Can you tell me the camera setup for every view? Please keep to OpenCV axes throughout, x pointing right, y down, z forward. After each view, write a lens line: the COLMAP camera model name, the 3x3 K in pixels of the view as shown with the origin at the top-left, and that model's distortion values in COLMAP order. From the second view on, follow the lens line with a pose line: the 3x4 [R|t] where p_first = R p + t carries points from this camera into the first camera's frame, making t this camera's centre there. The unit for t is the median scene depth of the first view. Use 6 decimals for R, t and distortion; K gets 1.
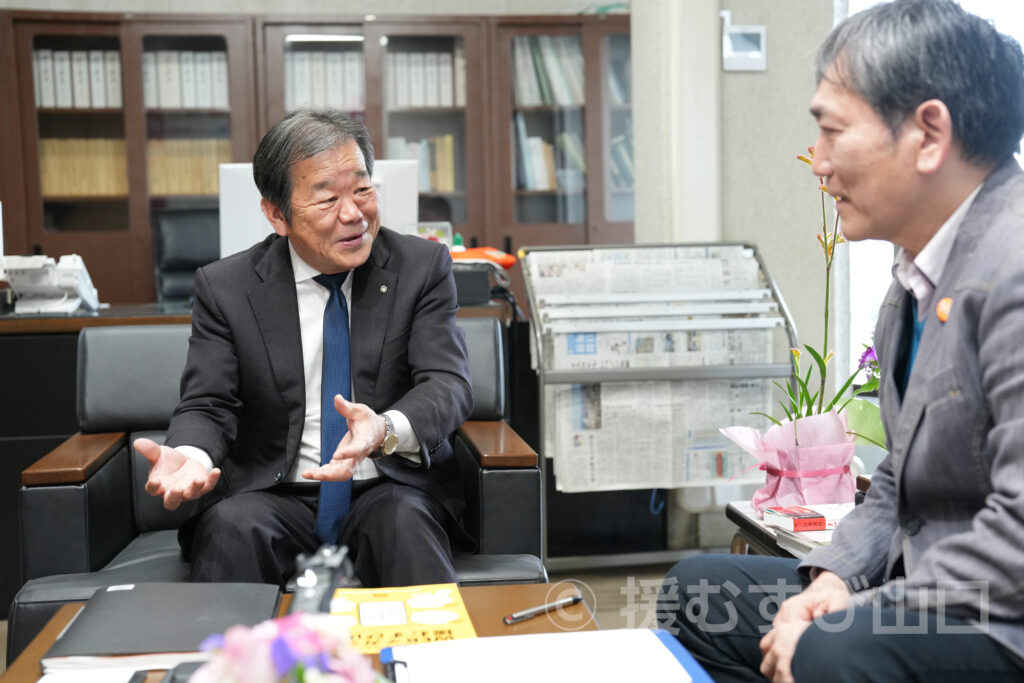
lens RADIAL K [[1425.7, 0, 510.1], [0, 1425.7, 345.0], [0, 0, 1]] dist [-0.111692, 1.111527]
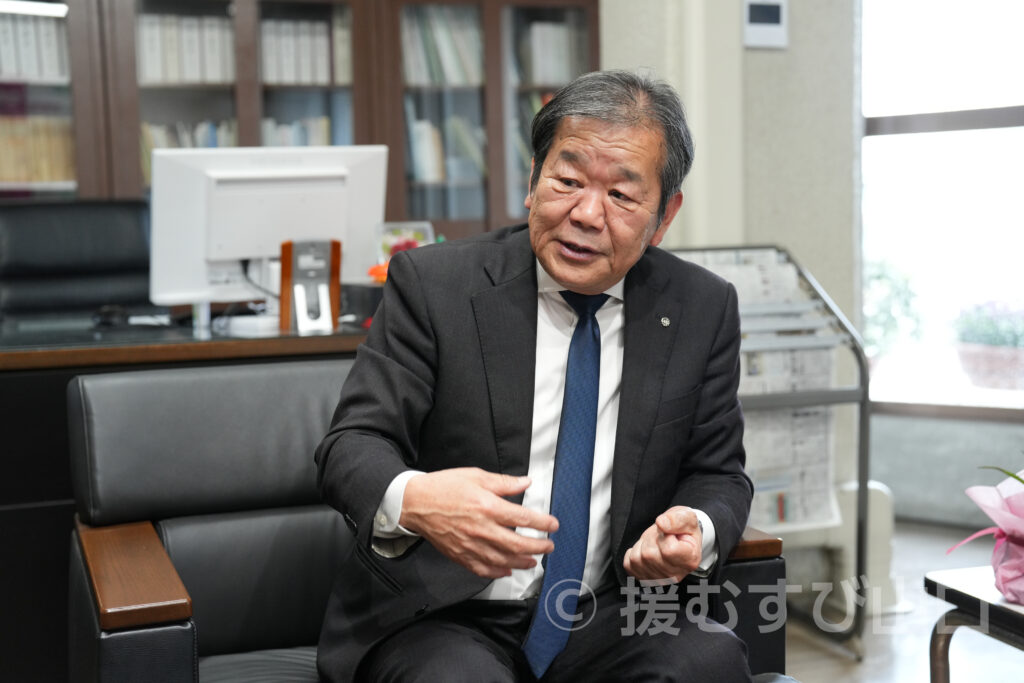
lens RADIAL K [[1422.8, 0, 505.2], [0, 1422.8, 338.8], [0, 0, 1]] dist [-0.113245, 1.094658]
pose [[0.976097, -0.018868, 0.216513, -0.196276], [0.017777, 0.999818, 0.006985, -0.025958], [-0.216605, -0.002969, 0.976255, 0.203728]]
